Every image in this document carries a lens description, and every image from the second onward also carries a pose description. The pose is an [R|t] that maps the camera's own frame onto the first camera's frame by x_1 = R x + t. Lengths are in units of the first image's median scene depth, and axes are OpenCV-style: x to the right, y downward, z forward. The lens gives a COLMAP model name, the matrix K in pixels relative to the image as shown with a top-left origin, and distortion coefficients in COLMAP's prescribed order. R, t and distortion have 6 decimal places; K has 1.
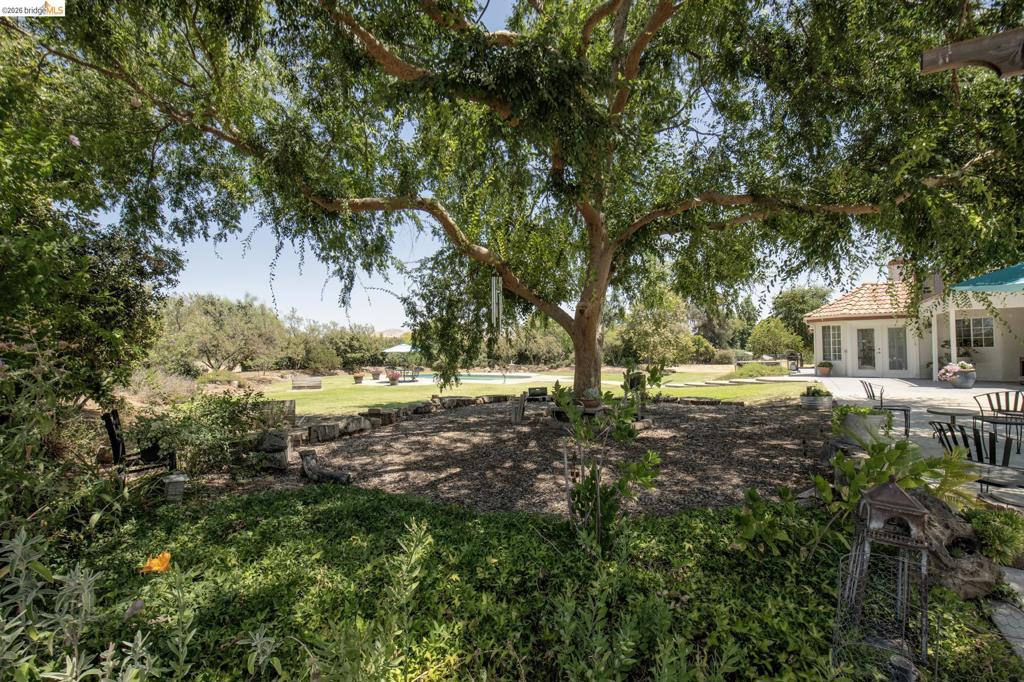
lens RADIAL K [[434.4, 0, 512.0], [0, 434.4, 341.0], [0, 0, 1]] dist [0.013294, 0.000113]
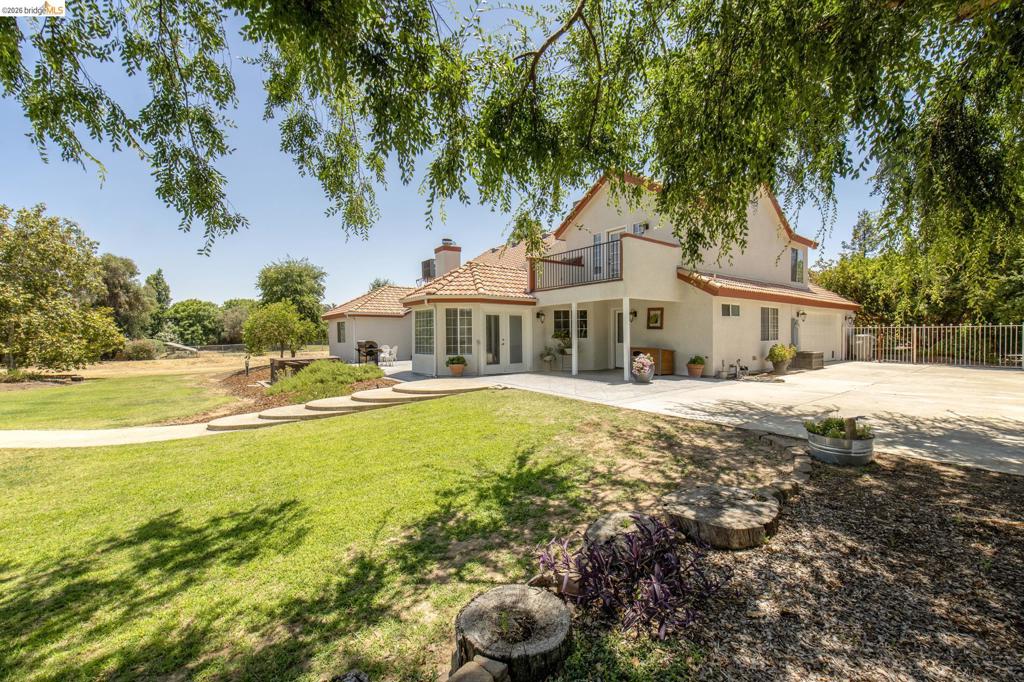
lens RADIAL K [[434.4, 0, 512.0], [0, 434.4, 341.0], [0, 0, 1]] dist [0.013294, 0.000113]
pose [[0.323029, 0.001513, 0.946388, 0.040867], [-0.023126, 0.999713, 0.006295, 0.014183], [-0.946106, -0.023920, 0.322971, 0.675490]]
